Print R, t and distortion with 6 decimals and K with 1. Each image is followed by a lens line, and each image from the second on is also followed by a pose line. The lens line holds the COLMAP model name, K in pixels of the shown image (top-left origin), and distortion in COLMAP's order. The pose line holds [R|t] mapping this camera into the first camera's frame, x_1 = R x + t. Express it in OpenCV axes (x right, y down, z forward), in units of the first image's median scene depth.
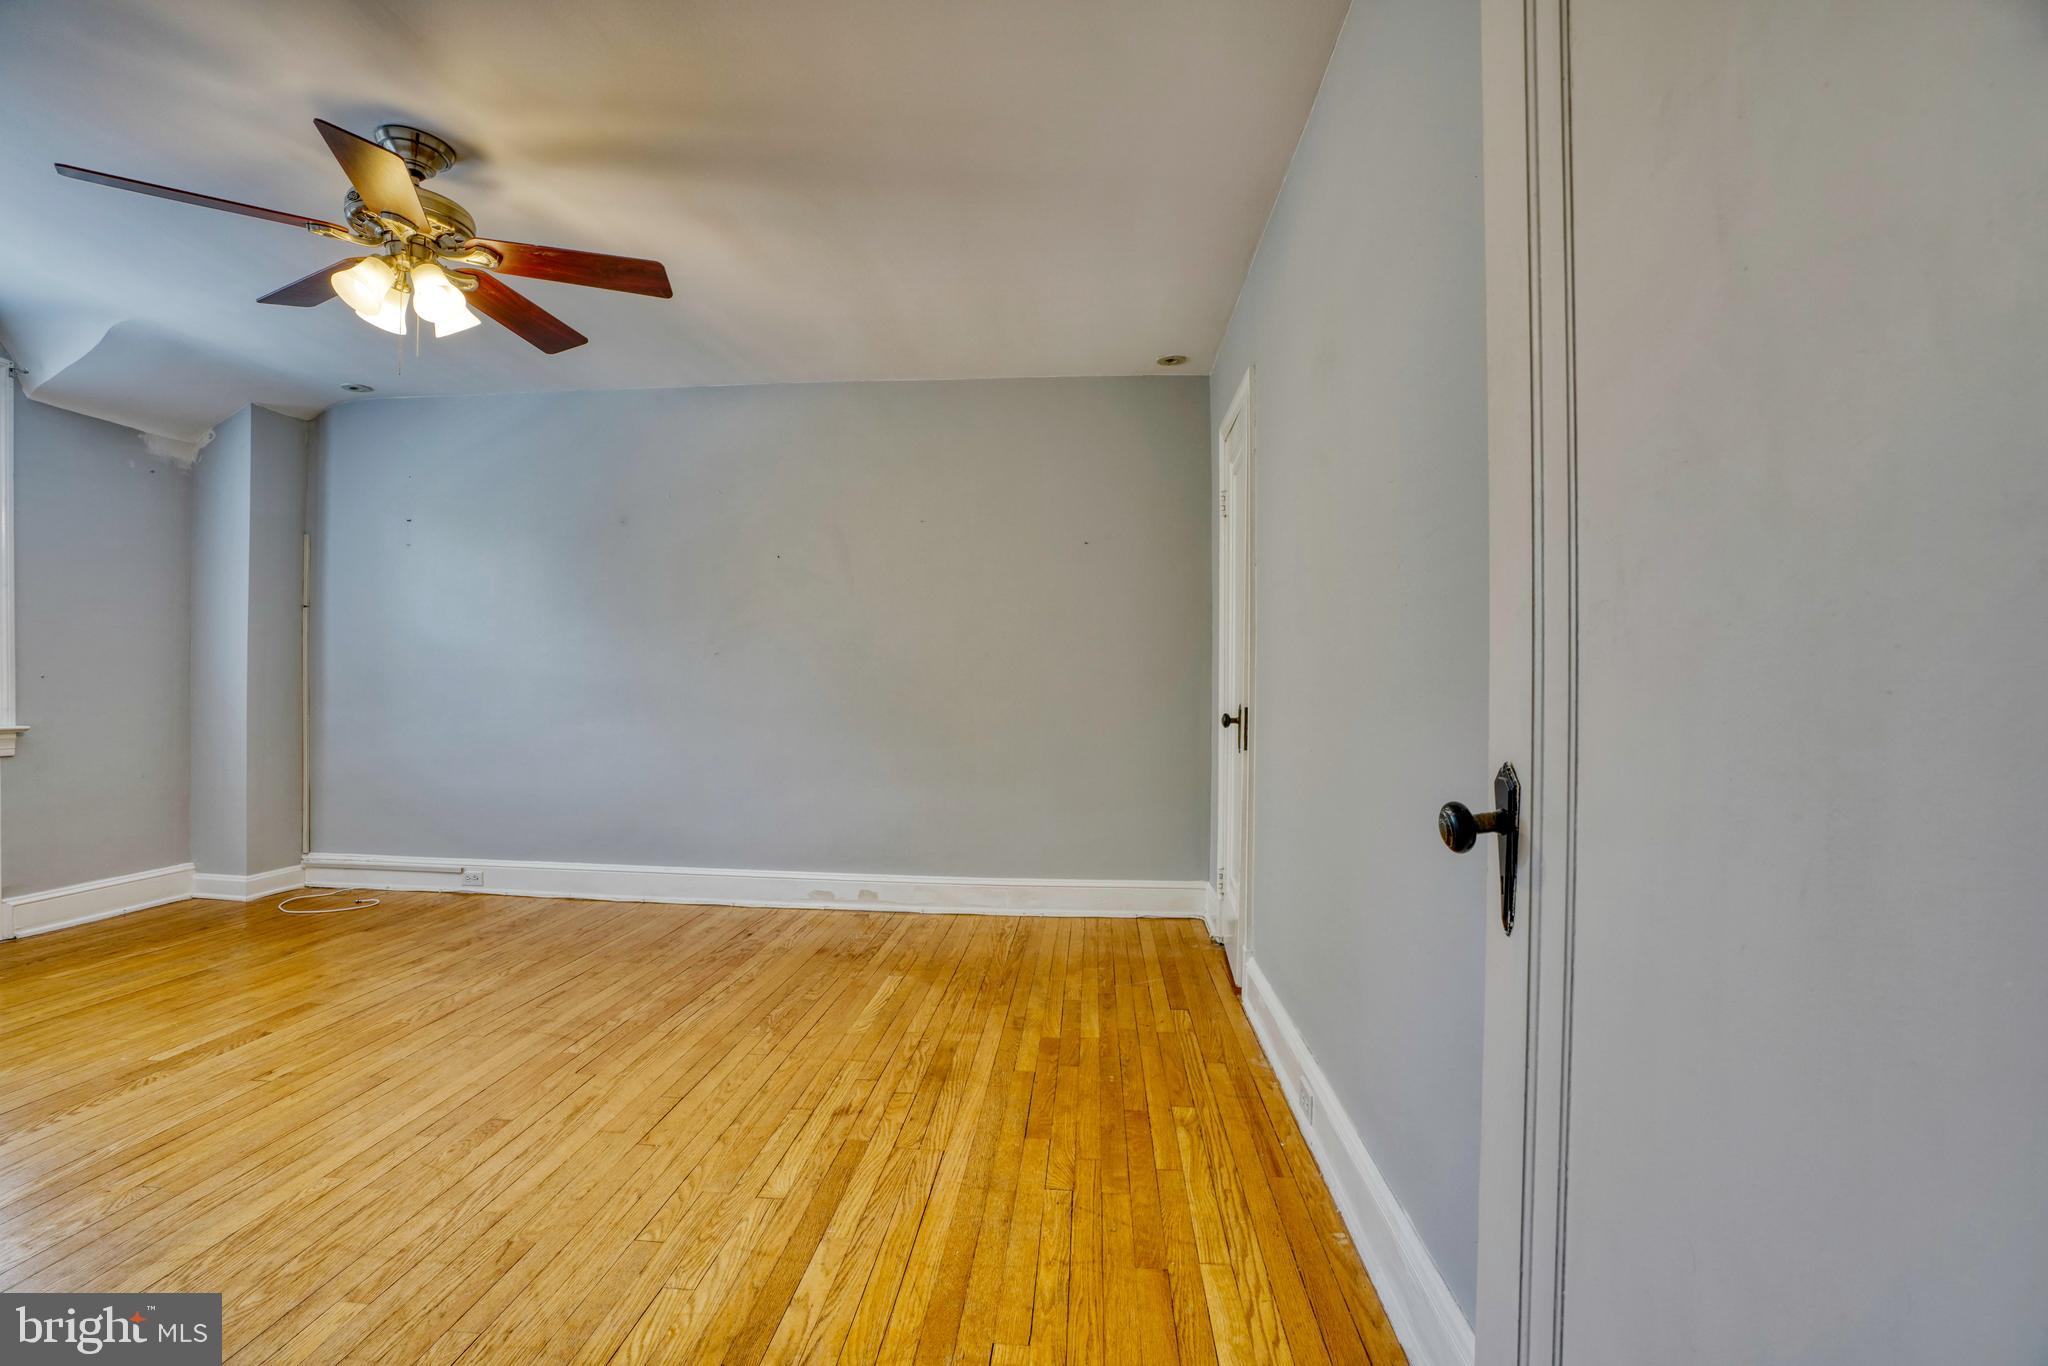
lens RADIAL K [[948.0, 0, 1009.1], [0, 948.0, 691.9], [0, 0, 1]] dist [-0.068322, 0.026148]
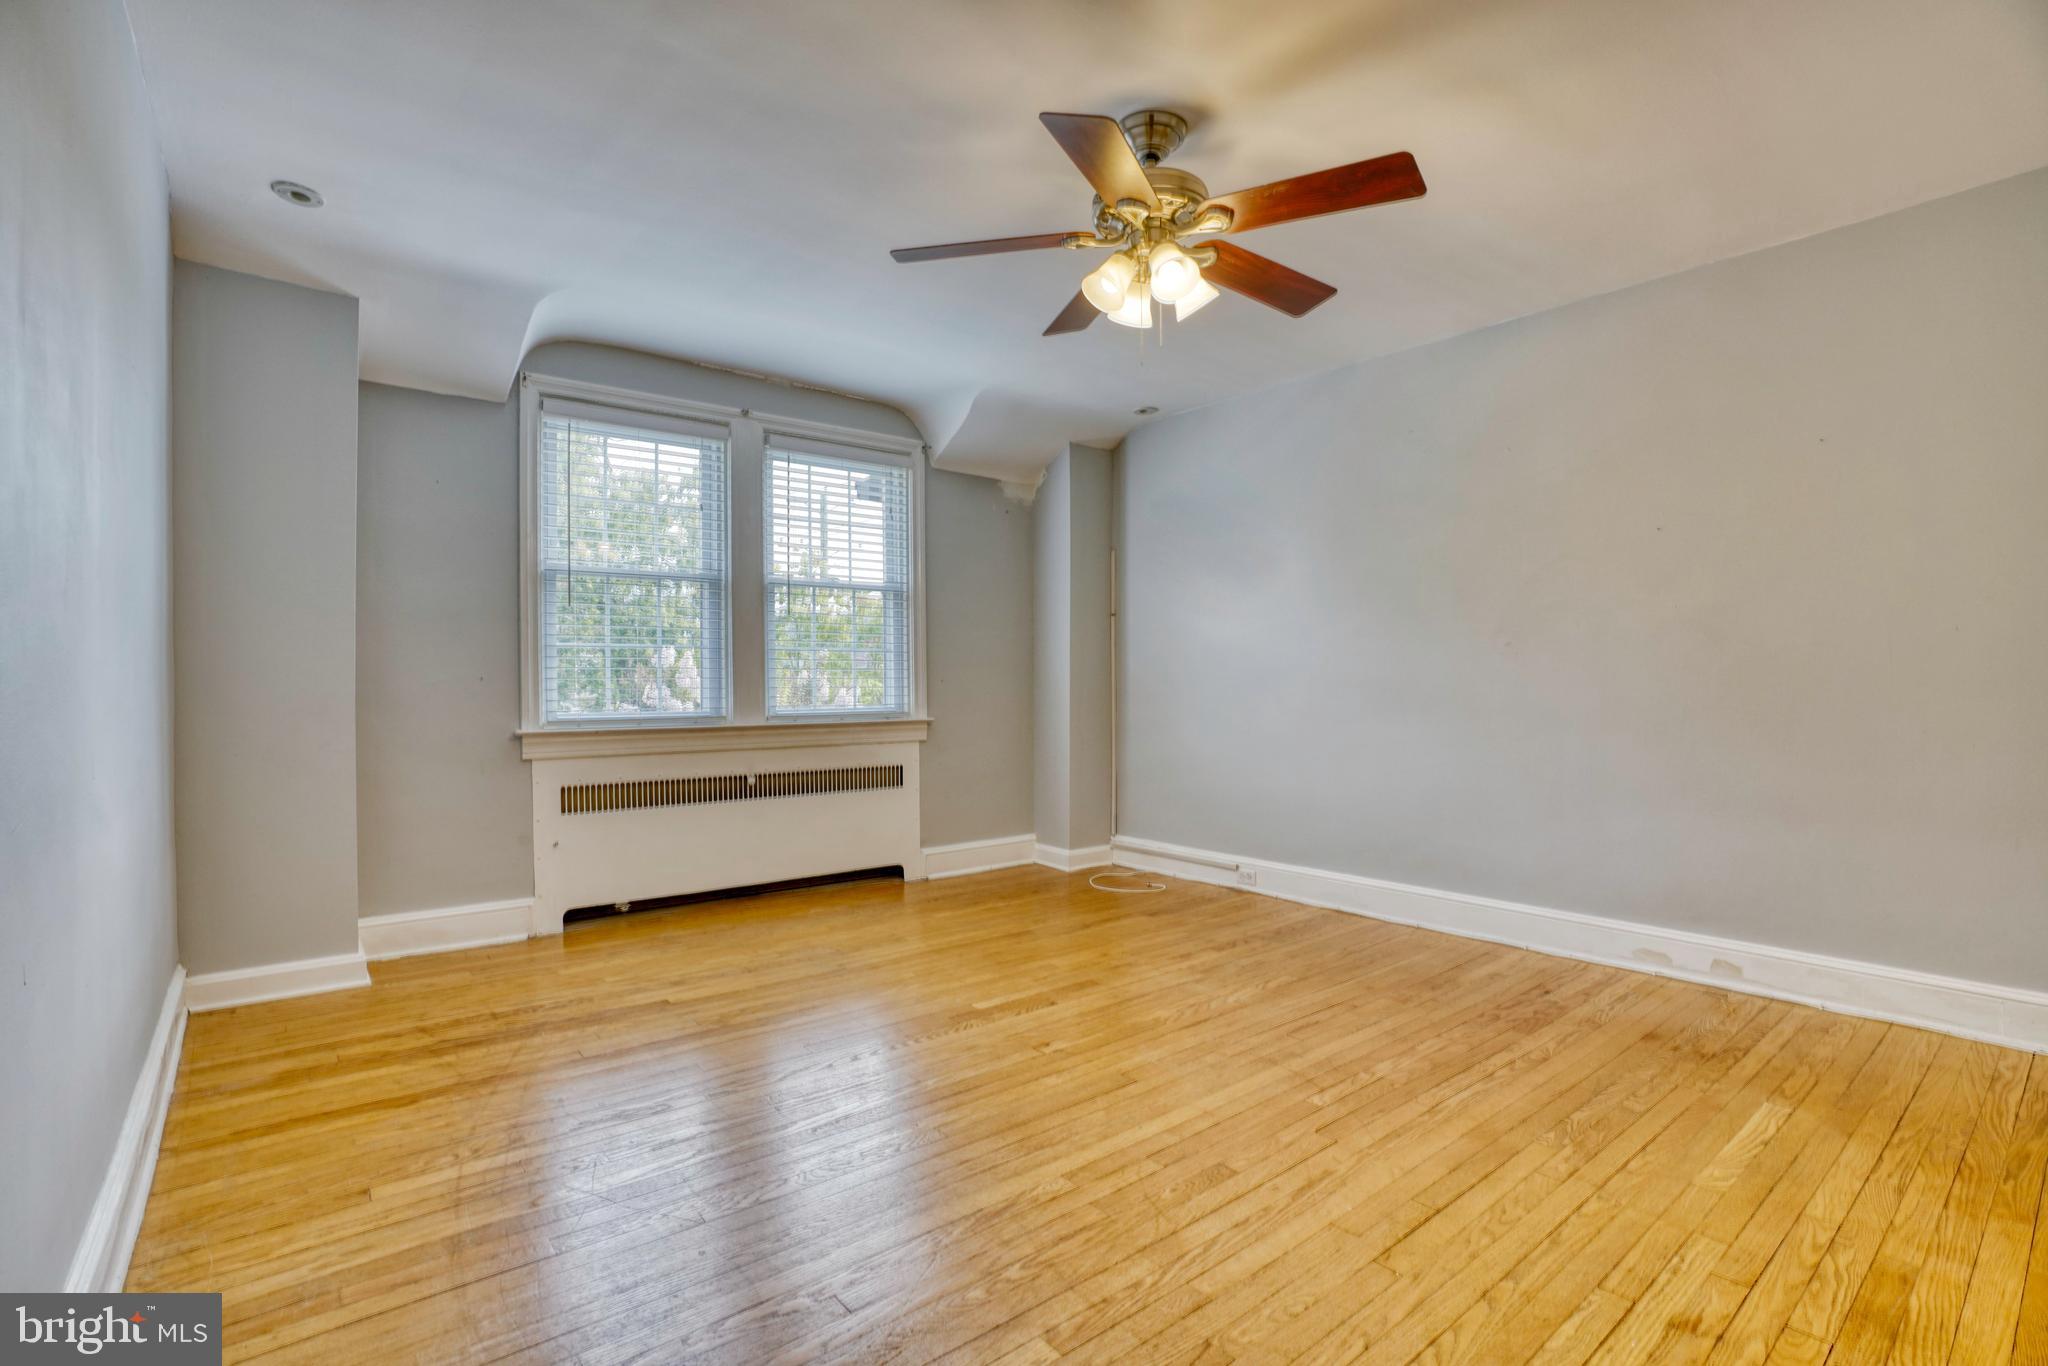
lens RADIAL K [[948.0, 0, 1009.1], [0, 948.0, 691.9], [0, 0, 1]] dist [-0.068322, 0.026148]
pose [[0.694830, -0.004272, -0.719161, -0.041420], [0.005234, 0.999986, -0.000883, 0.002592], [0.719155, -0.003150, 0.694843, 0.186338]]
